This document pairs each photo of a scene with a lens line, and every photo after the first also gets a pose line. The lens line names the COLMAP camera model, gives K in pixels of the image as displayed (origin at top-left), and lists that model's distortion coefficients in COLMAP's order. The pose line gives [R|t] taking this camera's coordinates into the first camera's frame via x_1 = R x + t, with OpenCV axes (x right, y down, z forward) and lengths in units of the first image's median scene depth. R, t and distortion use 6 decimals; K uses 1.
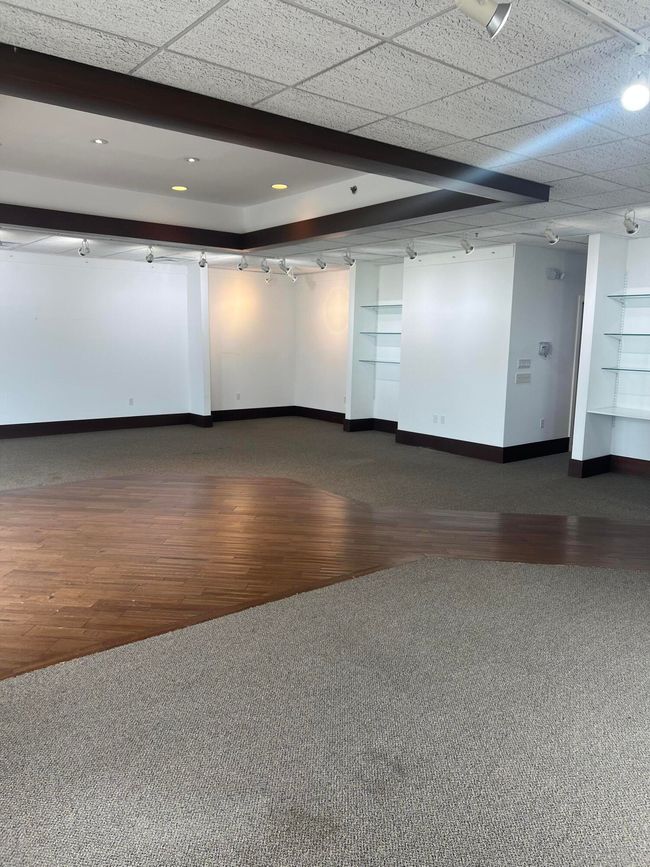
lens RADIAL K [[654.5, 0, 325.0], [0, 654.5, 433.5], [0, 0, 1]] dist [0.081815, 0.000535]
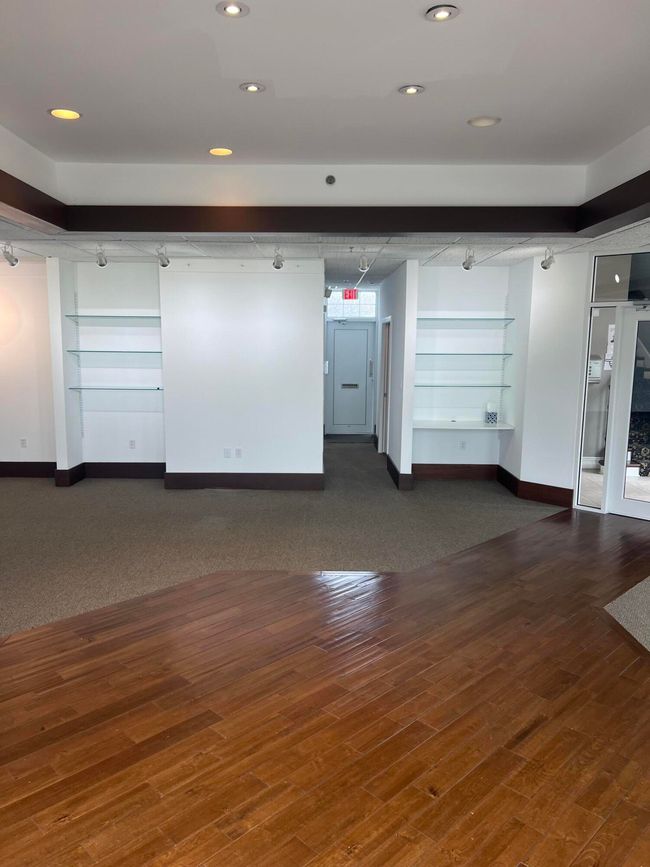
lens RADIAL K [[649.5, 0, 325.0], [0, 649.5, 433.5], [0, 0, 1]] dist [-0.035922, -0.003183]
pose [[0.619738, -0.117331, 0.775989, -0.375231], [0.120204, 0.991286, 0.053884, -0.072854], [-0.775549, 0.059883, 0.628441, 0.359722]]
